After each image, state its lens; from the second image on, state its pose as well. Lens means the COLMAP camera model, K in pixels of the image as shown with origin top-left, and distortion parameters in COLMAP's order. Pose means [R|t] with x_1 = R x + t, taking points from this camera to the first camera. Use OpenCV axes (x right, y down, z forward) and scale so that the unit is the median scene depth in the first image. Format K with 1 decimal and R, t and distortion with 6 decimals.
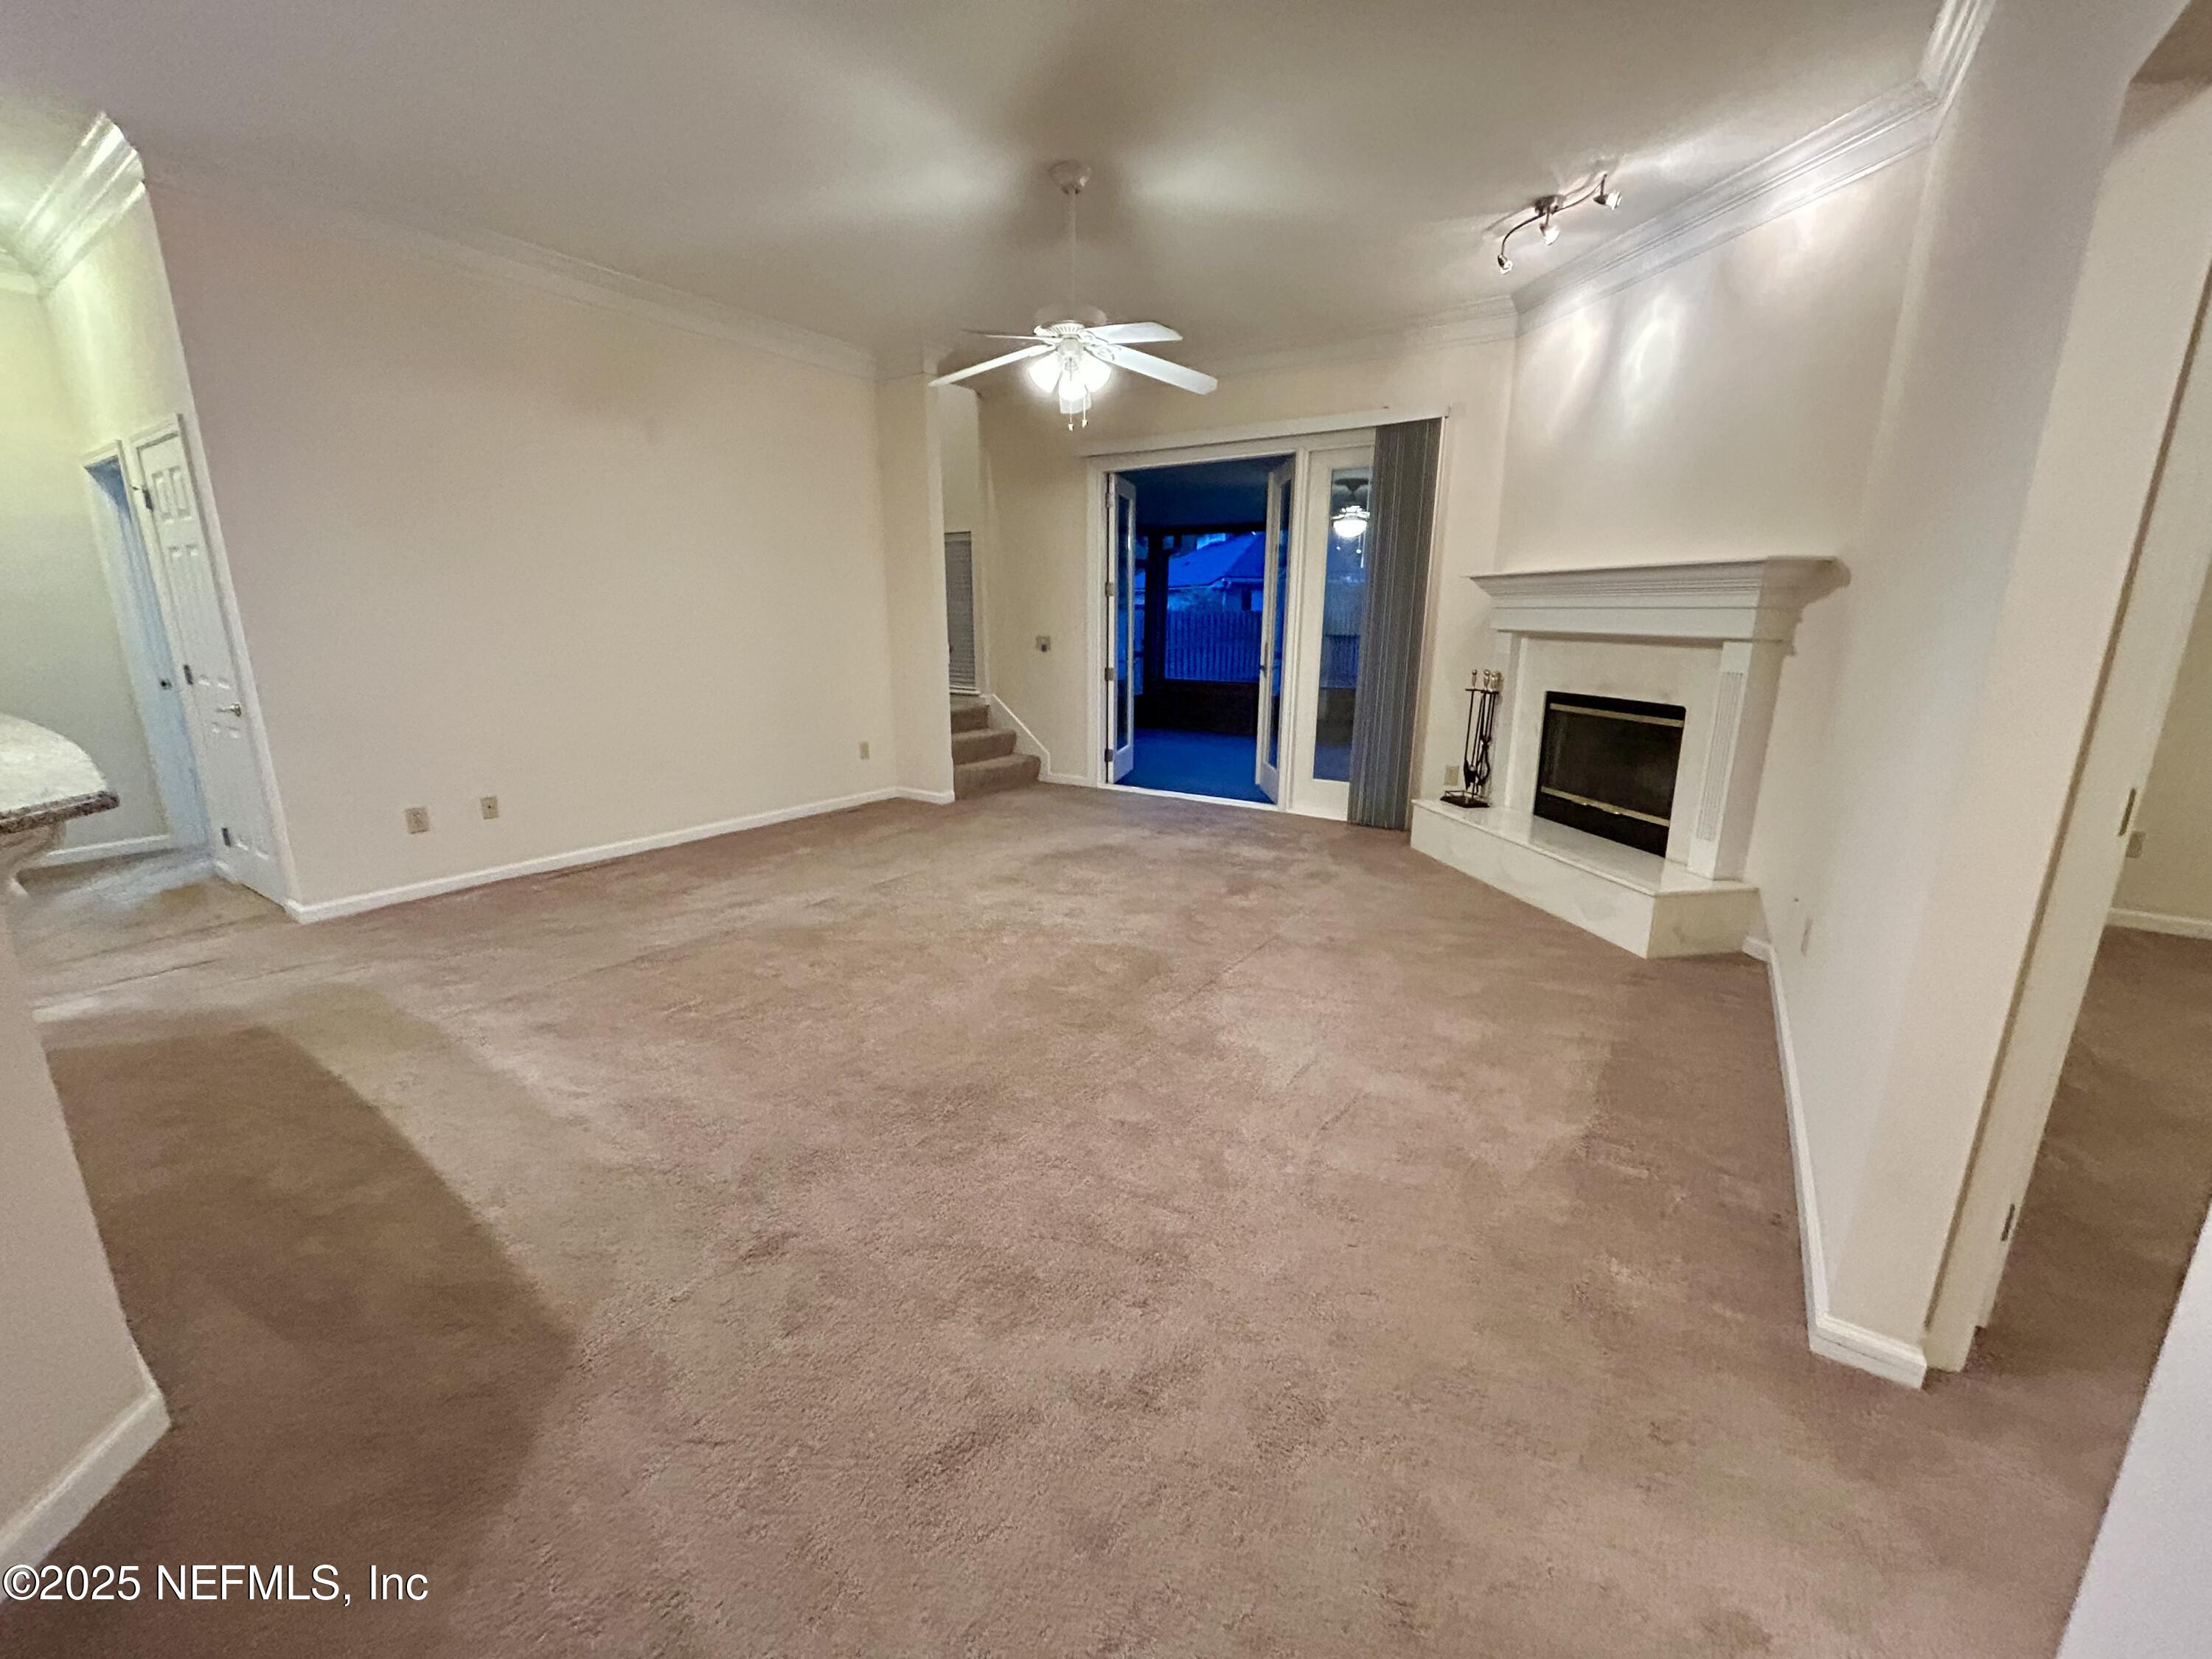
lens RADIAL K [[895.9, 0, 1102.0], [0, 895.9, 830.5], [0, 0, 1]] dist [-0.001251, -0.000308]
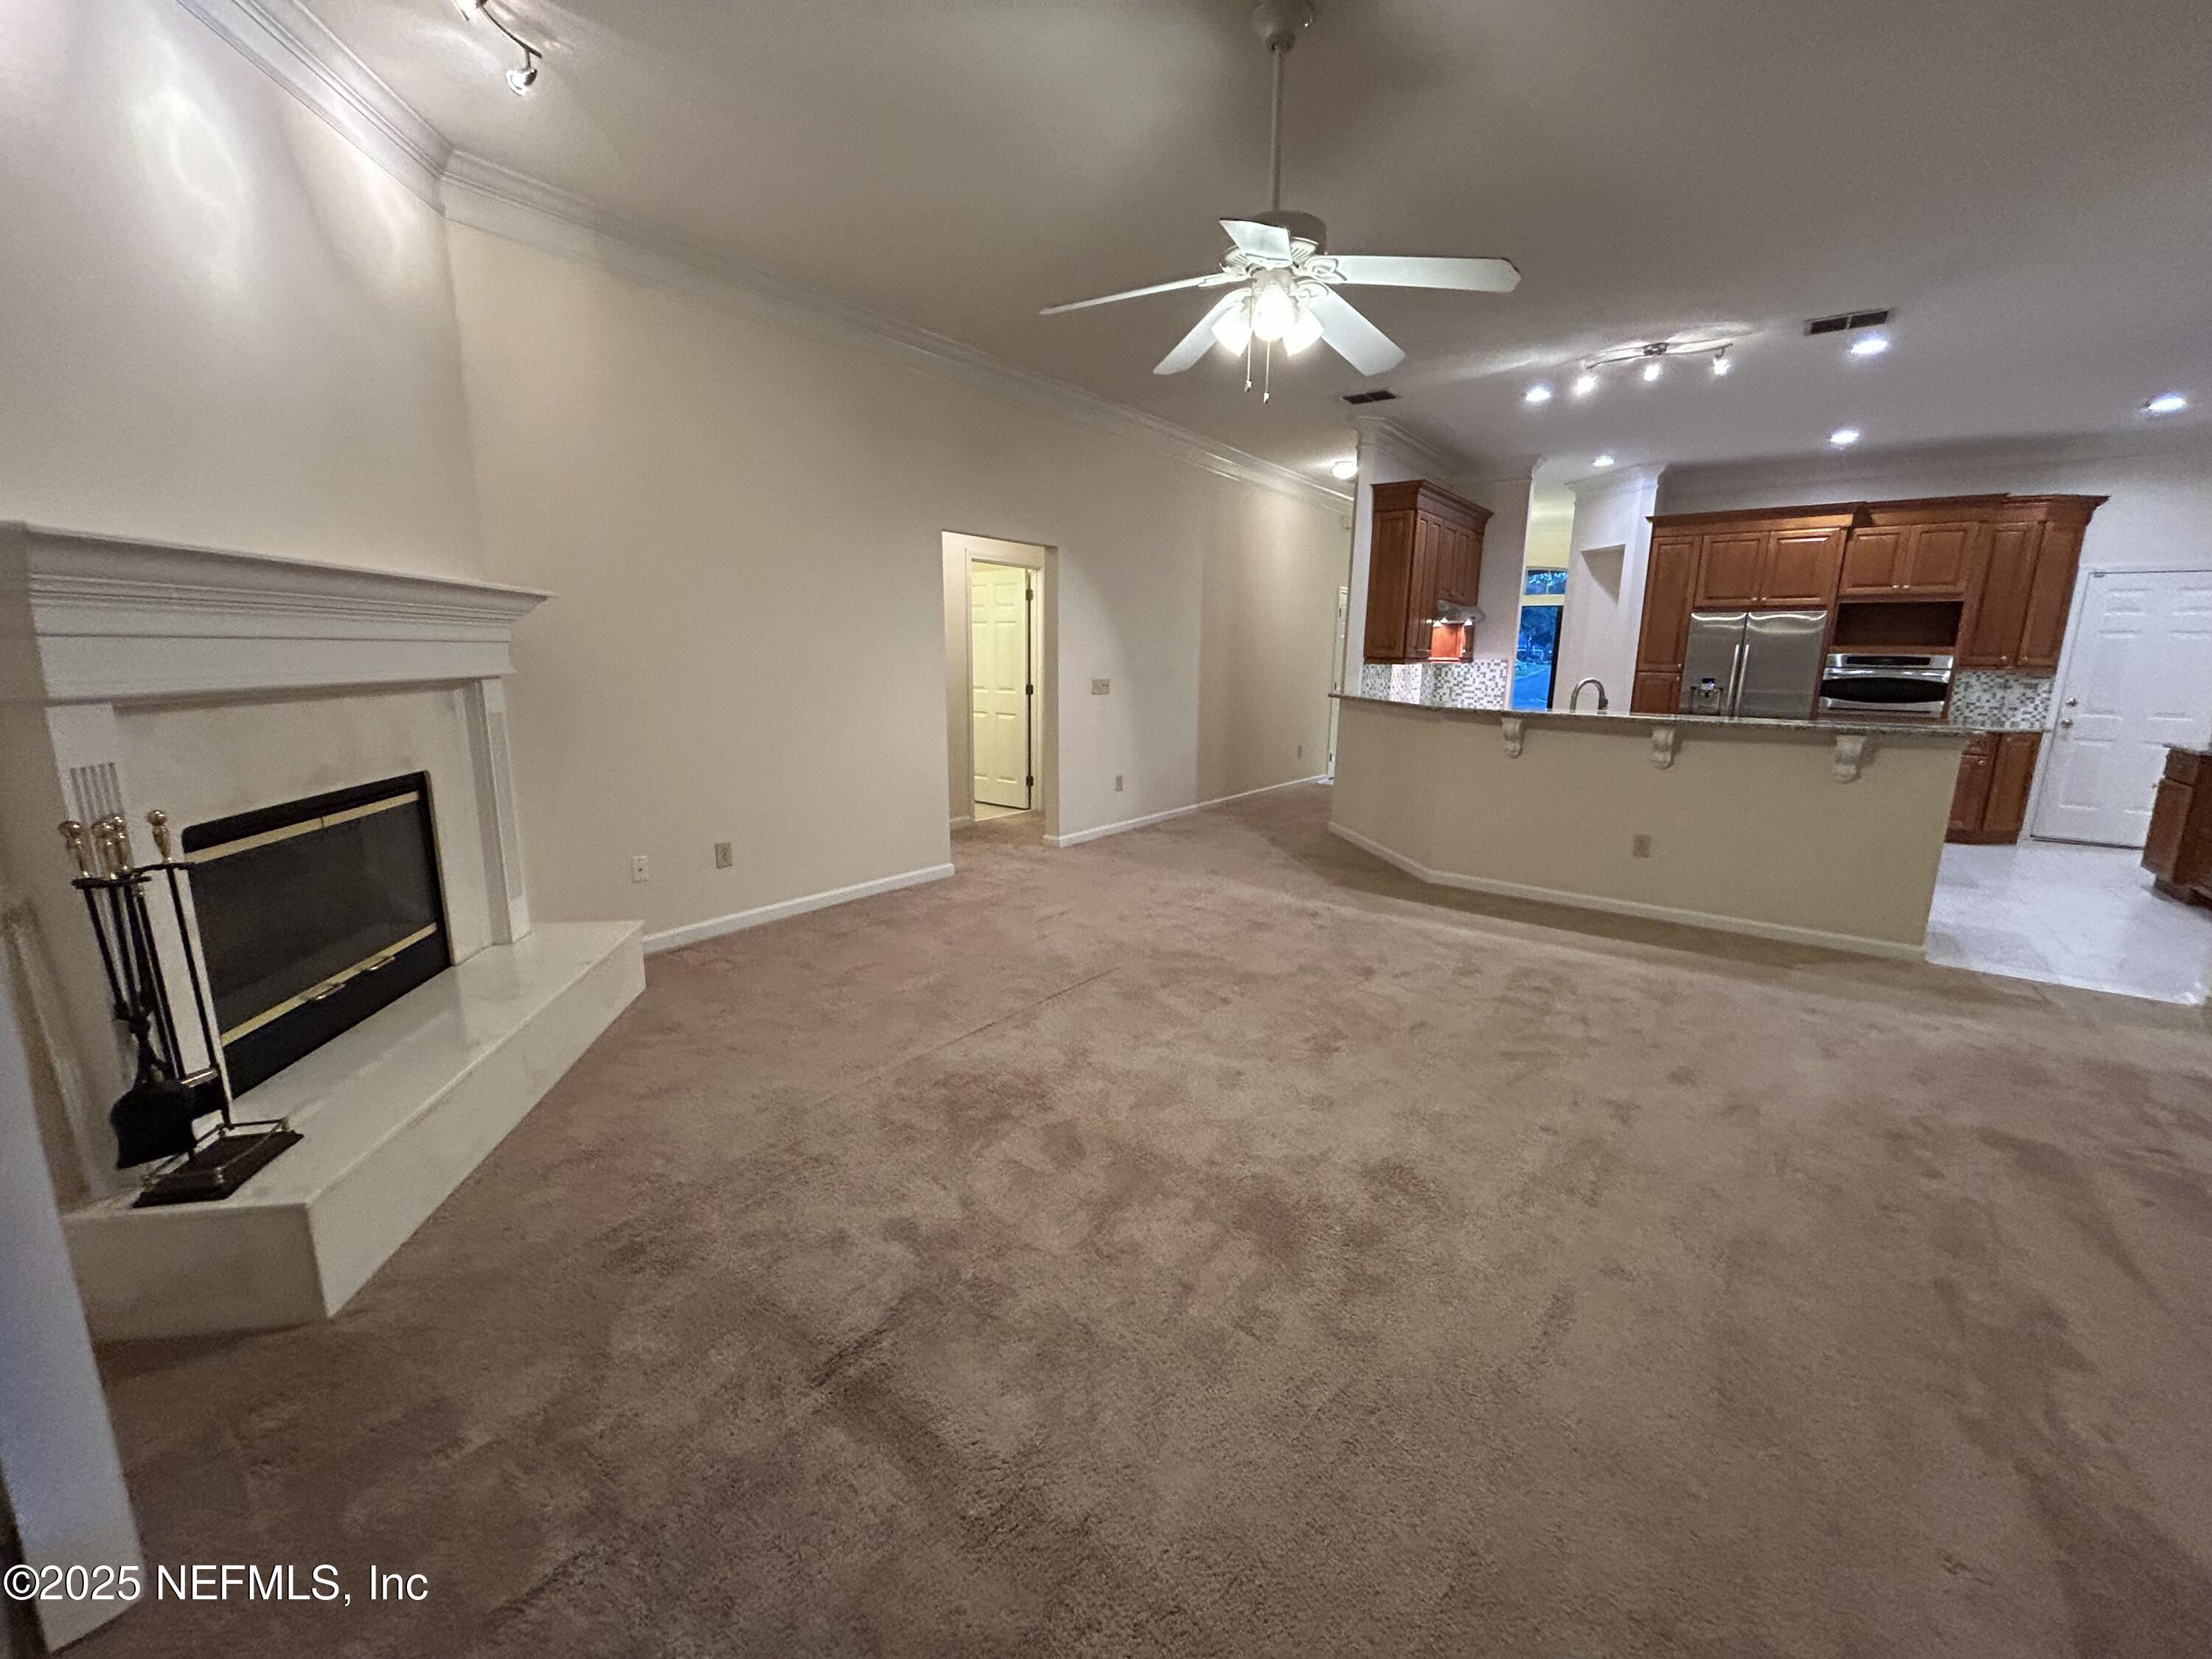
lens RADIAL K [[895.9, 0, 1102.0], [0, 895.9, 830.5], [0, 0, 1]] dist [-0.001251, -0.000308]
pose [[-0.998608, -0.030371, 0.043129, 0.047674], [-0.009446, 0.907368, 0.420230, -0.405025], [-0.051897, 0.419238, -0.906392, 1.634849]]
